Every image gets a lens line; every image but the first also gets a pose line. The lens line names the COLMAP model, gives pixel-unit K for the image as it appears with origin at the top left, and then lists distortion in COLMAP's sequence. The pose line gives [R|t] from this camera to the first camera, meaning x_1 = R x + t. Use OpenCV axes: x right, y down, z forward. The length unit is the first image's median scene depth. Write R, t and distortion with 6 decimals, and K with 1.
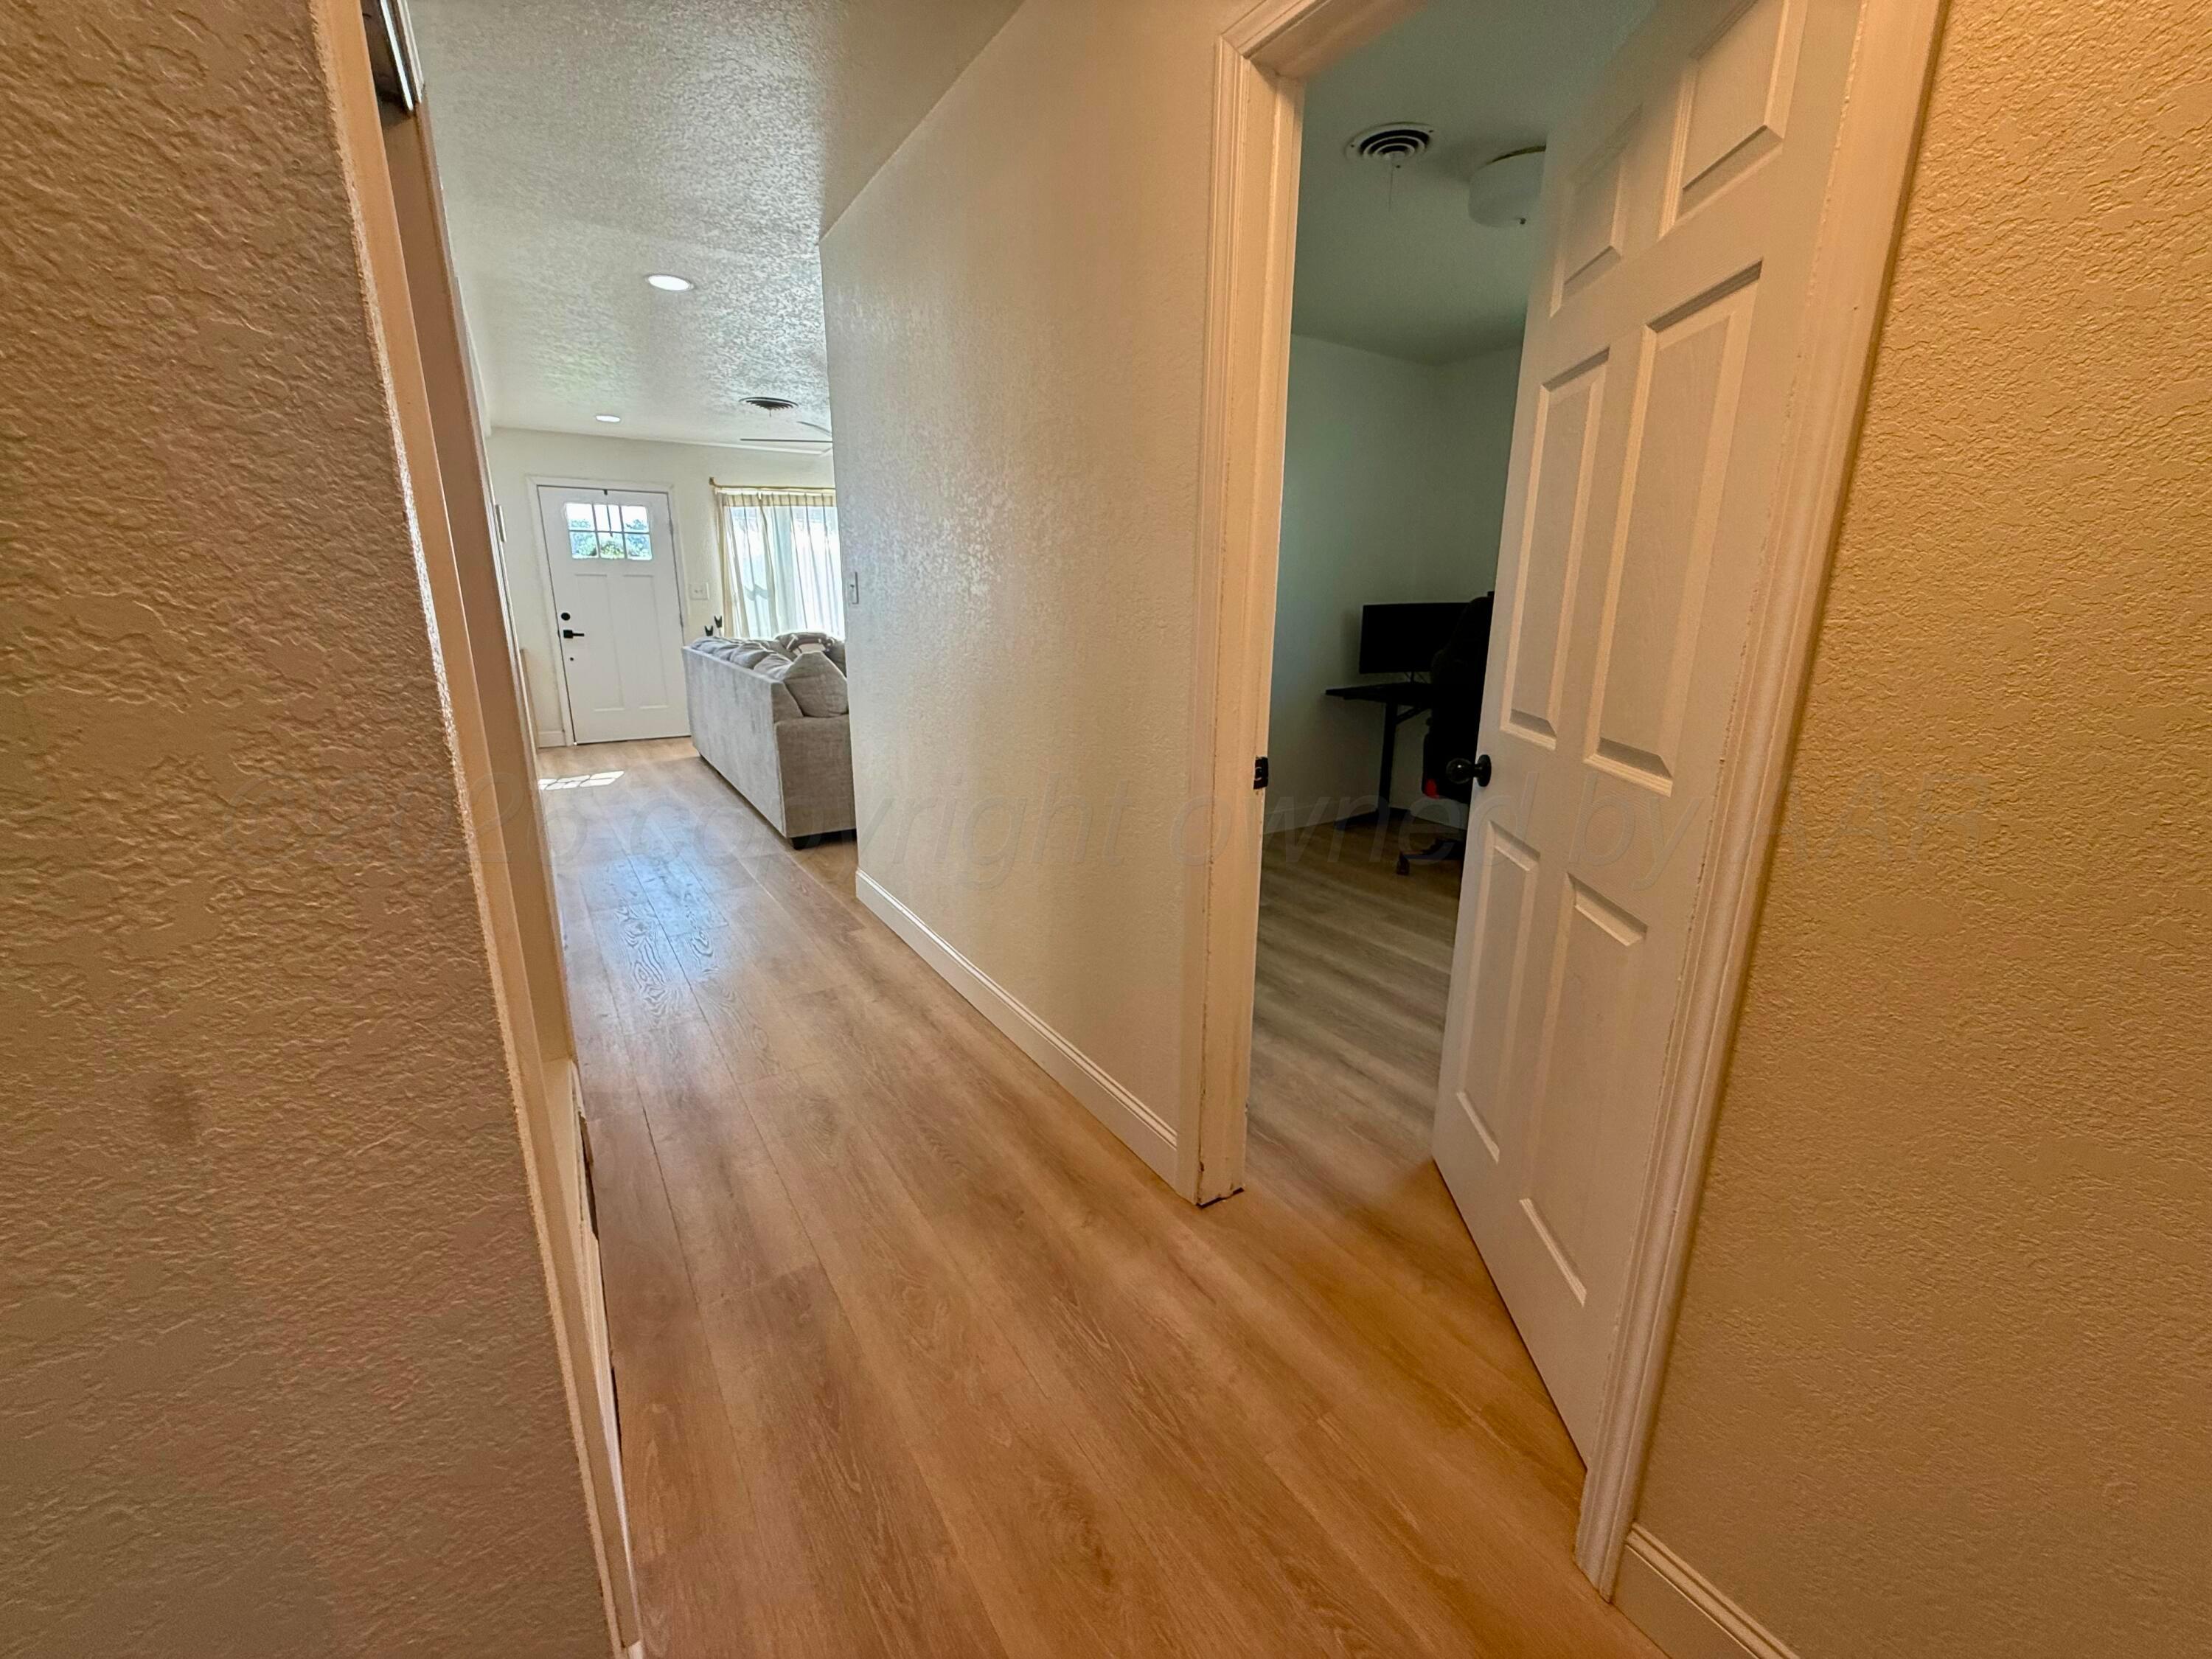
lens RADIAL K [[896.9, 0, 1106.0], [0, 896.9, 829.5], [0, 0, 1]] dist [0.000373, 0.000160]
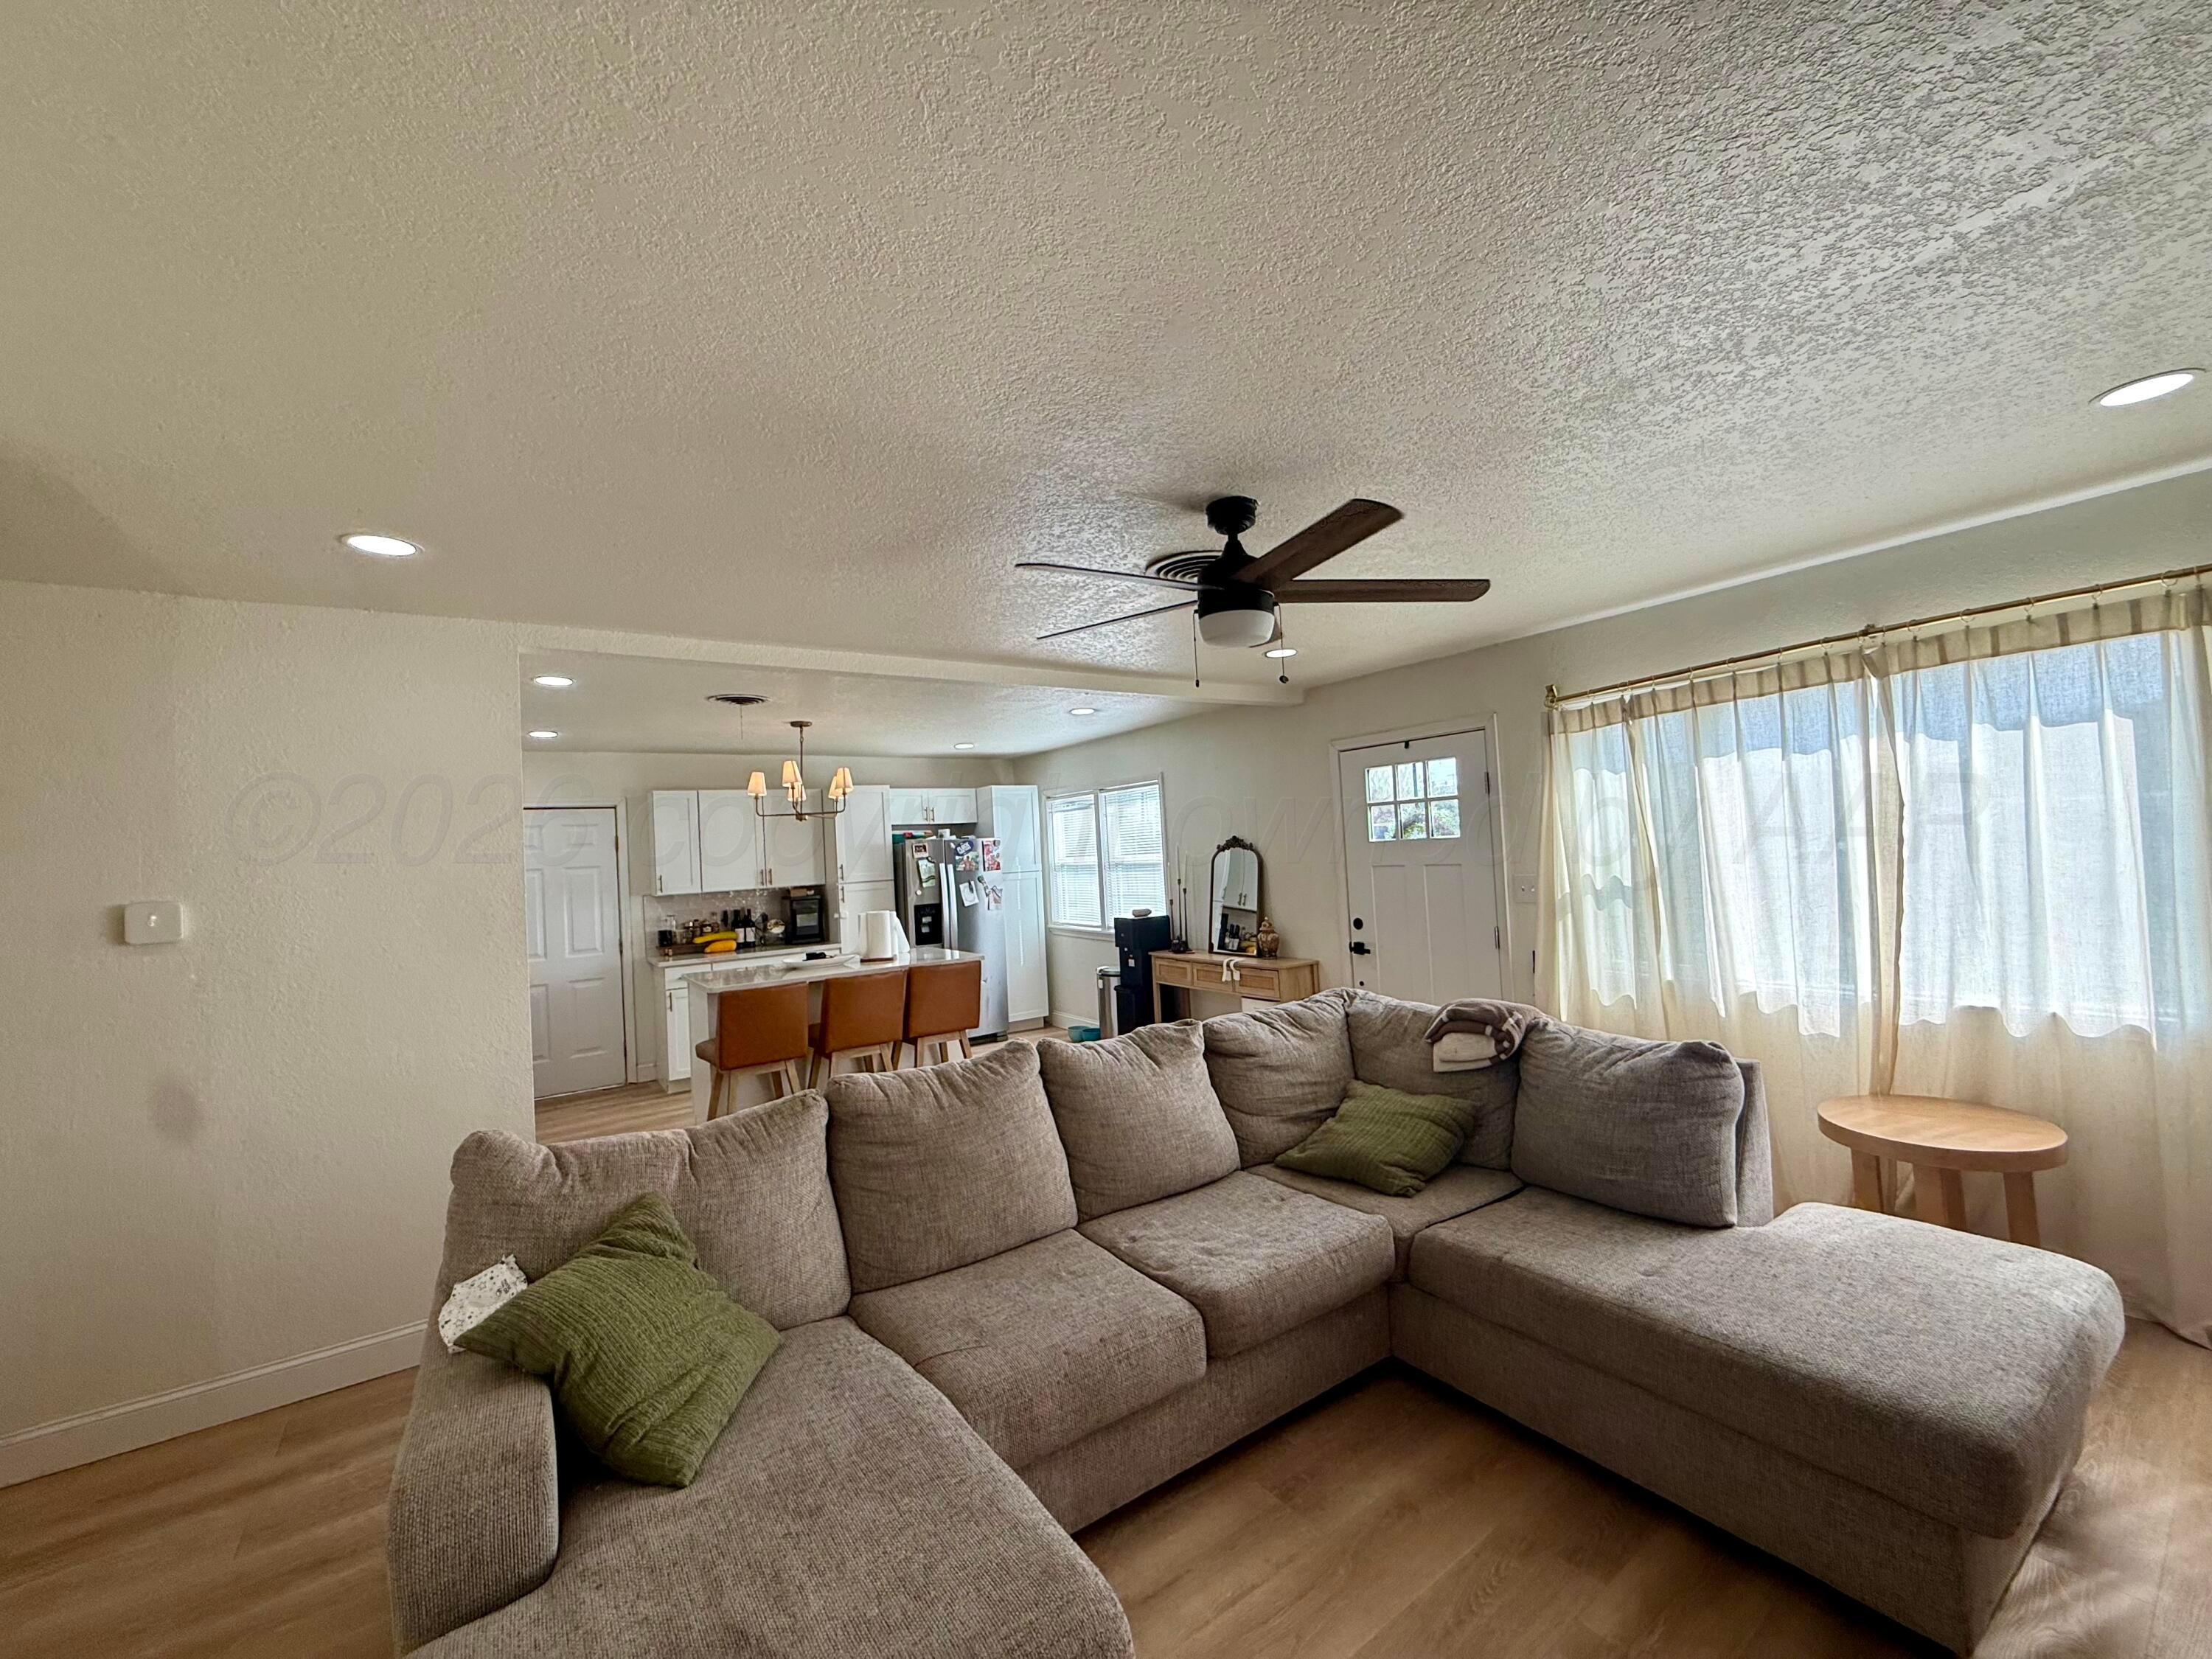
lens RADIAL K [[884.4, 0, 1100.5], [0, 884.4, 828.5], [0, 0, 1]] dist [0.000932, 0.000353]
pose [[0.027030, -0.034054, -0.999054, 0.088384], [-0.204911, 0.978008, -0.038880, -0.240527], [0.978407, 0.205768, 0.019458, 0.768395]]
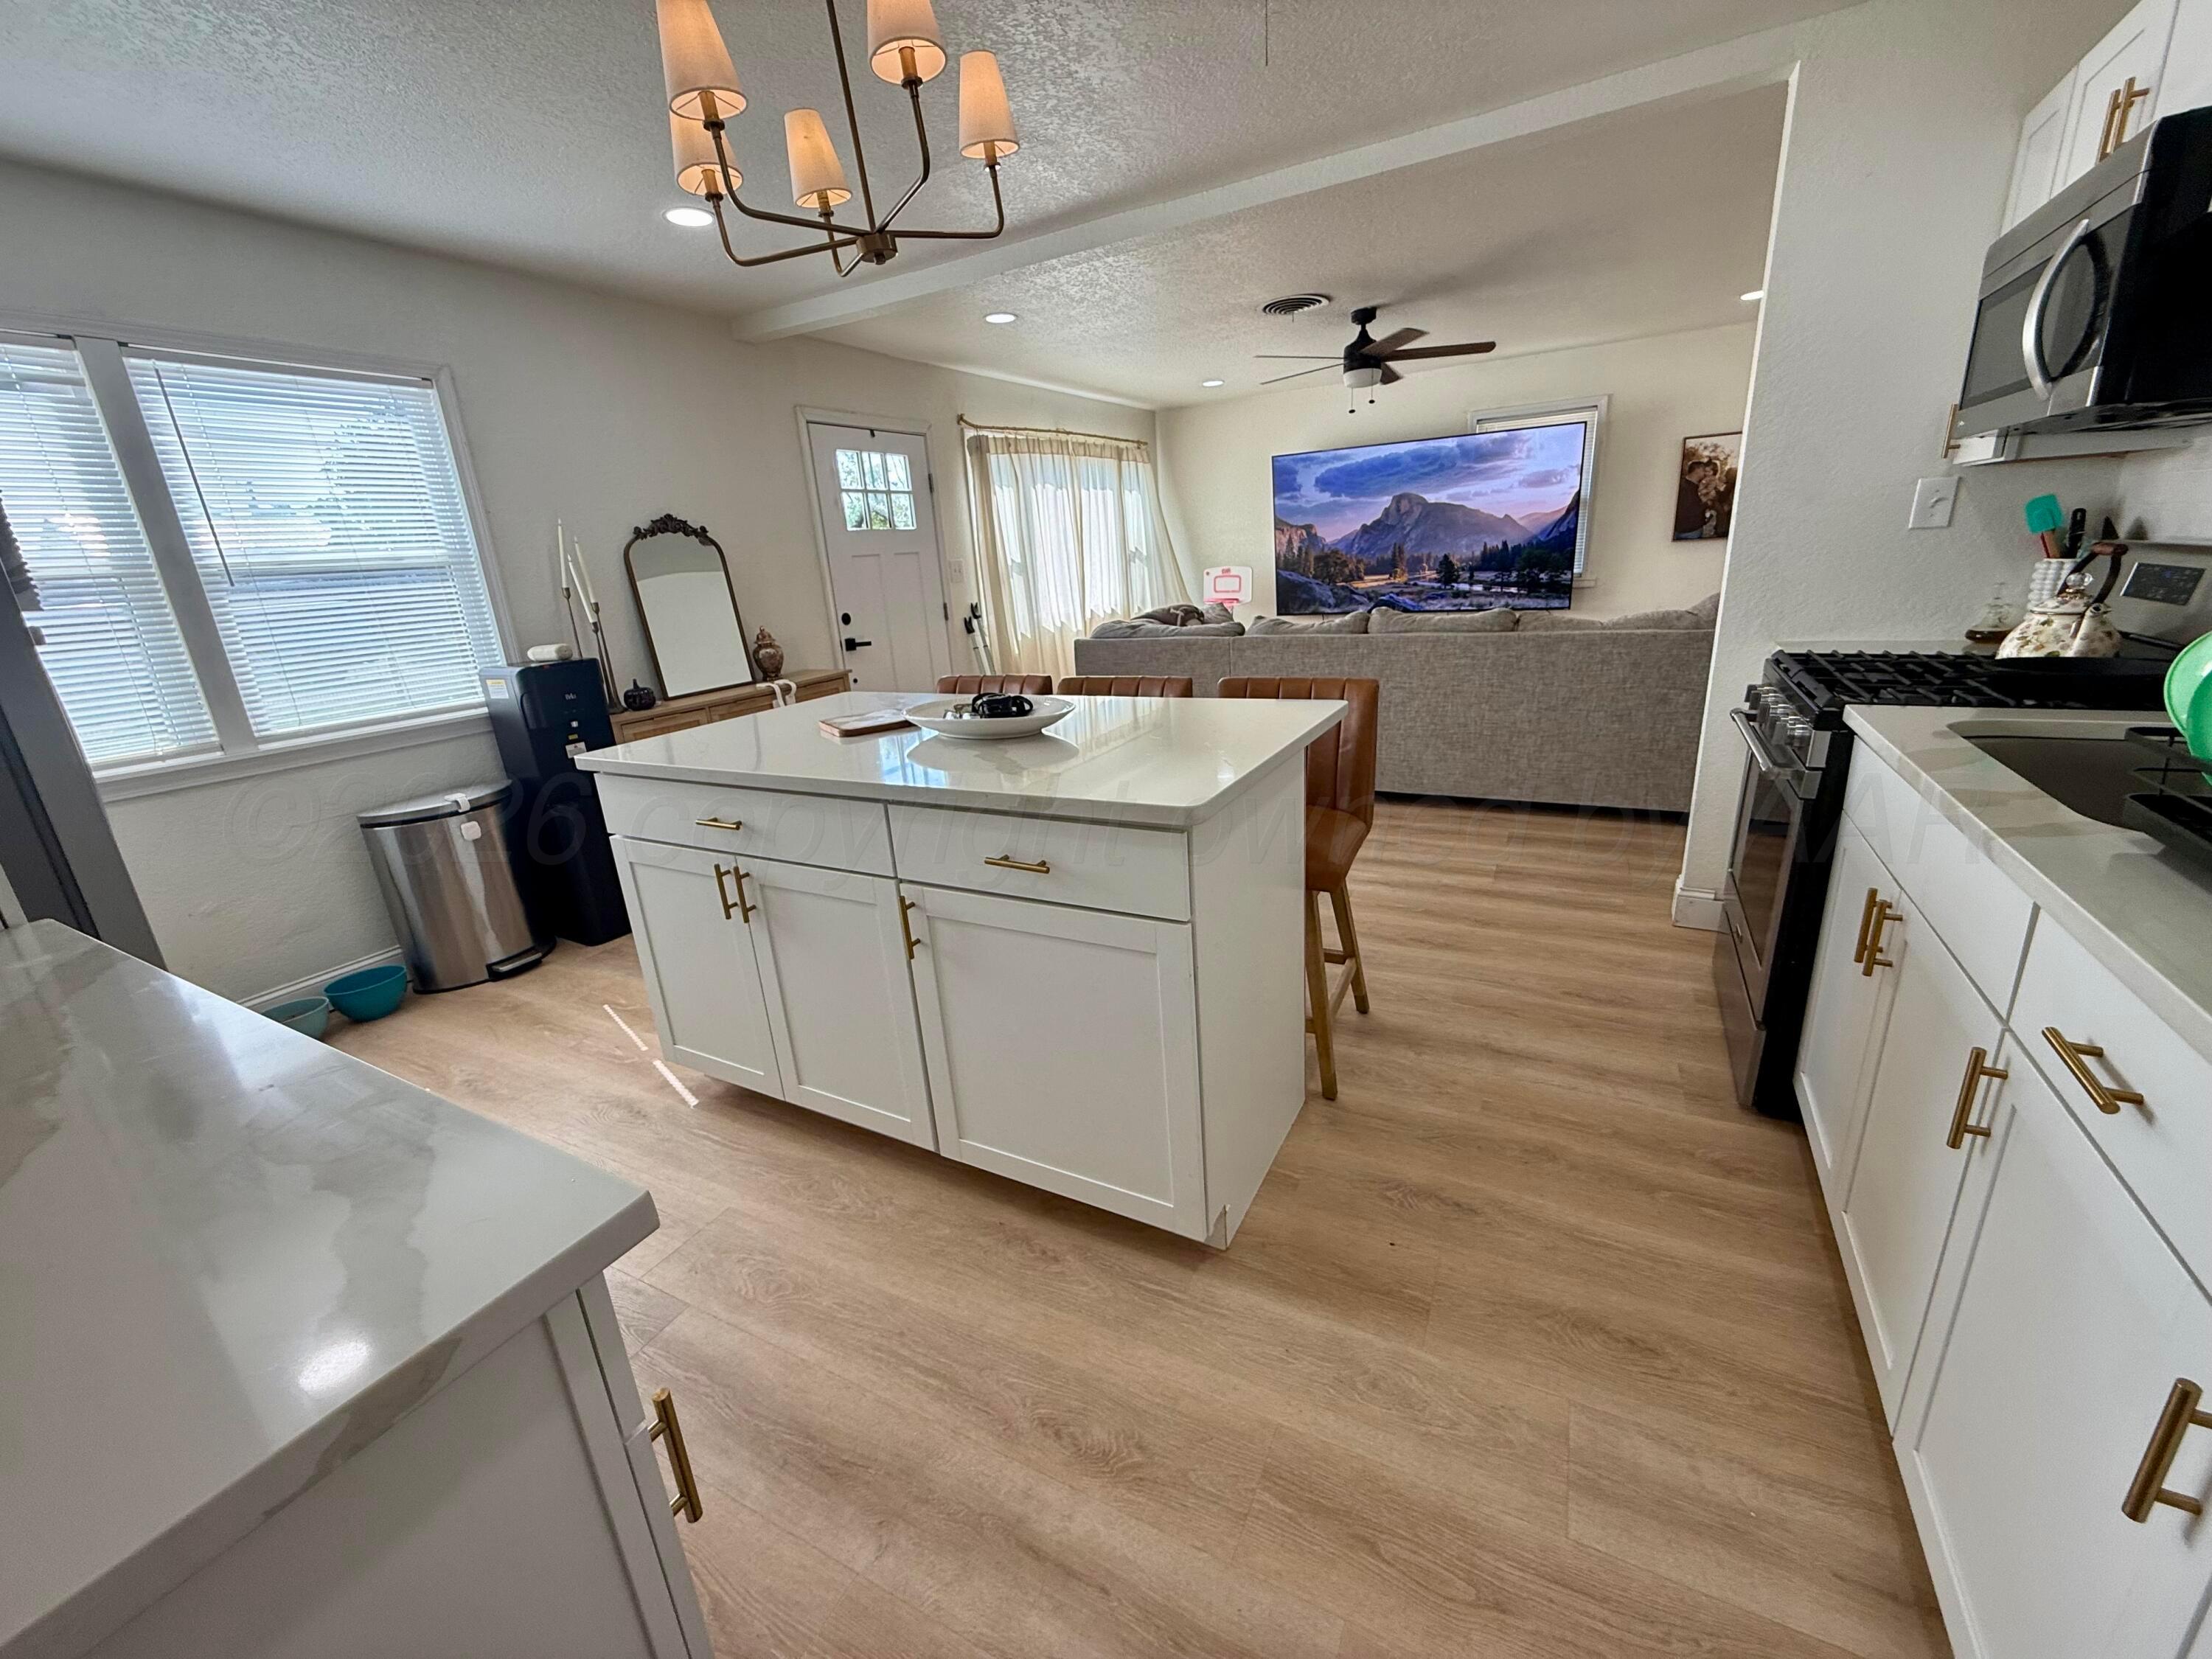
lens RADIAL K [[884.4, 0, 1100.5], [0, 884.4, 828.5], [0, 0, 1]] dist [0.000932, 0.000353]
pose [[0.875537, -0.204592, 0.437695, -0.755388], [0.192027, 0.978646, 0.073330, -0.093257], [-0.443351, 0.019846, 0.896128, 0.313893]]
